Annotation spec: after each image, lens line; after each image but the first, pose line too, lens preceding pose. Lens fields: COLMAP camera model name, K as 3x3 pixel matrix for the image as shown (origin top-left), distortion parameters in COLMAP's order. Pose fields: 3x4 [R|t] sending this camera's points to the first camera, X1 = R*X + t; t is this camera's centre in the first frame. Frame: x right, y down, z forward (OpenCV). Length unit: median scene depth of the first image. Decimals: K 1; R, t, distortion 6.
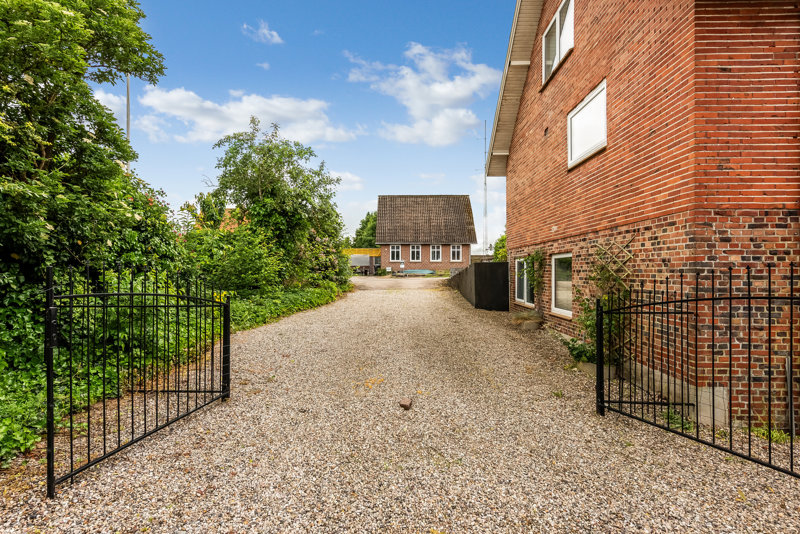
lens RADIAL K [[429.2, 0, 400.0], [0, 429.2, 267.0], [0, 0, 1]] dist [0.002372, 0.000438]
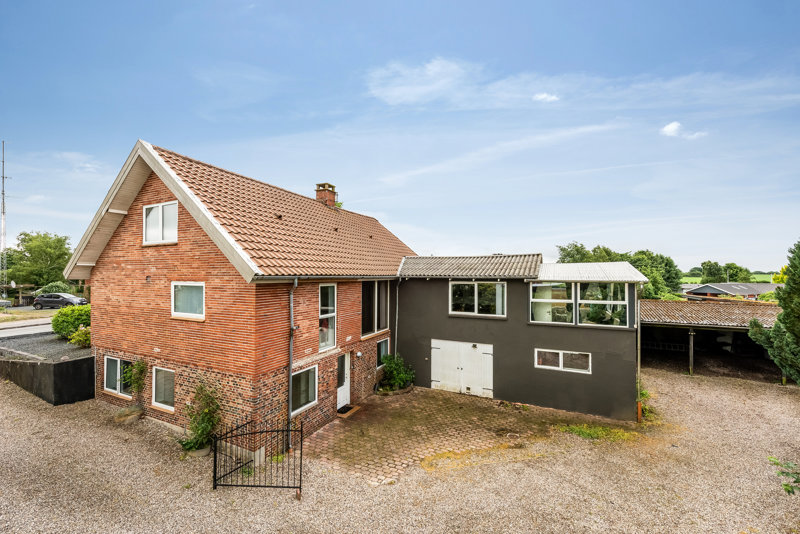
lens RADIAL K [[318.0, 0, 400.0], [0, 318.0, 267.0], [0, 0, 1]] dist [0.013090, -0.000030]
pose [[0.426961, 0.013692, 0.904166, -0.479510], [-0.004290, 0.999905, -0.013115, -0.599040], [-0.904260, 0.001720, 0.426979, -0.400848]]
